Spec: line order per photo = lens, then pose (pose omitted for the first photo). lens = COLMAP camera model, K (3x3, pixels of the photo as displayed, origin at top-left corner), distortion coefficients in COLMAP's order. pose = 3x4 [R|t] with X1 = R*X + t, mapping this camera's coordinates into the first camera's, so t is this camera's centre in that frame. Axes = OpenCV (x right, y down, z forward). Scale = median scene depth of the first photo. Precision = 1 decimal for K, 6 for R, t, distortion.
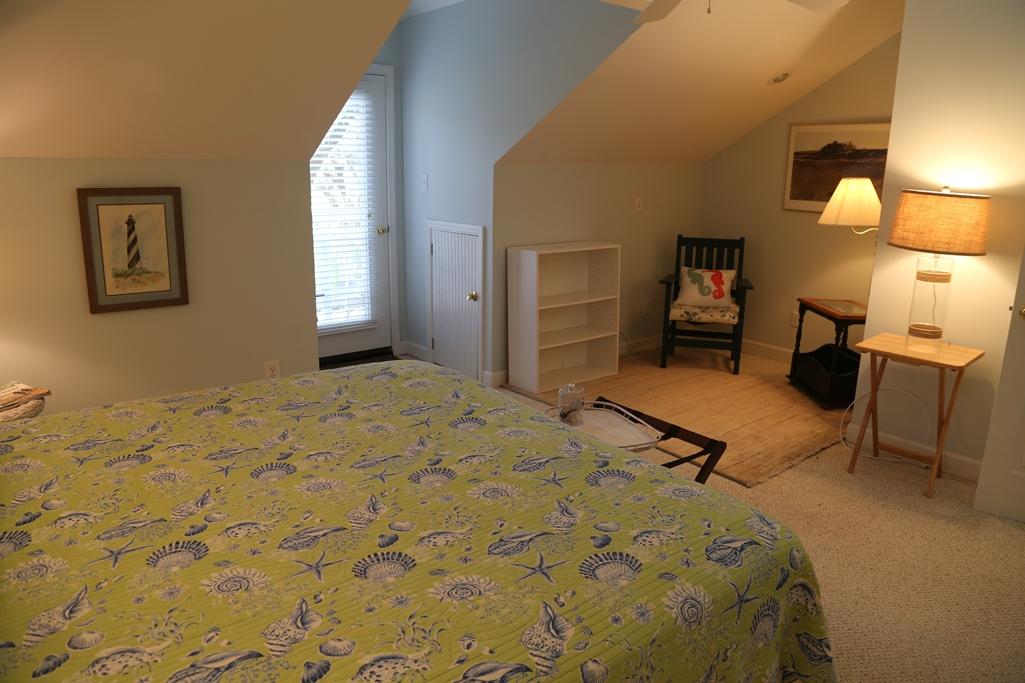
lens RADIAL K [[699.0, 0, 511.1], [0, 699.0, 339.6], [0, 0, 1]] dist [-0.075727, 0.000022]
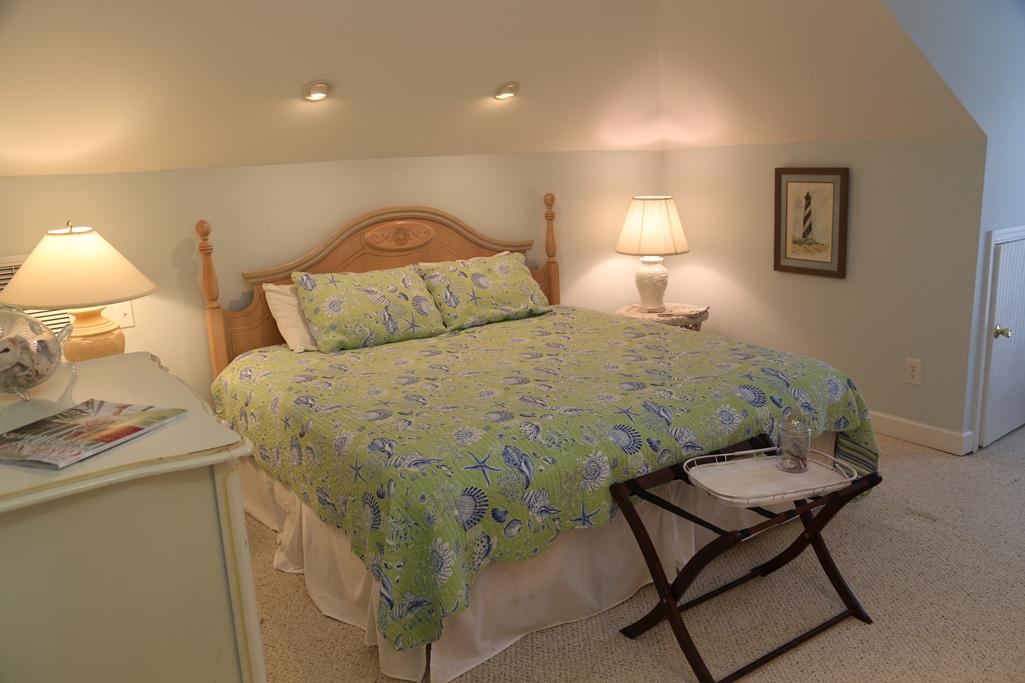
lens RADIAL K [[839.9, 0, 513.2], [0, 839.9, 341.2], [0, 0, 1]] dist [-0.005351, -0.001866]
pose [[-0.080502, 0.202923, -0.975880, 0.912327], [-0.200647, 0.955717, 0.215282, -0.146155], [0.976350, 0.213138, -0.036221, 0.618491]]
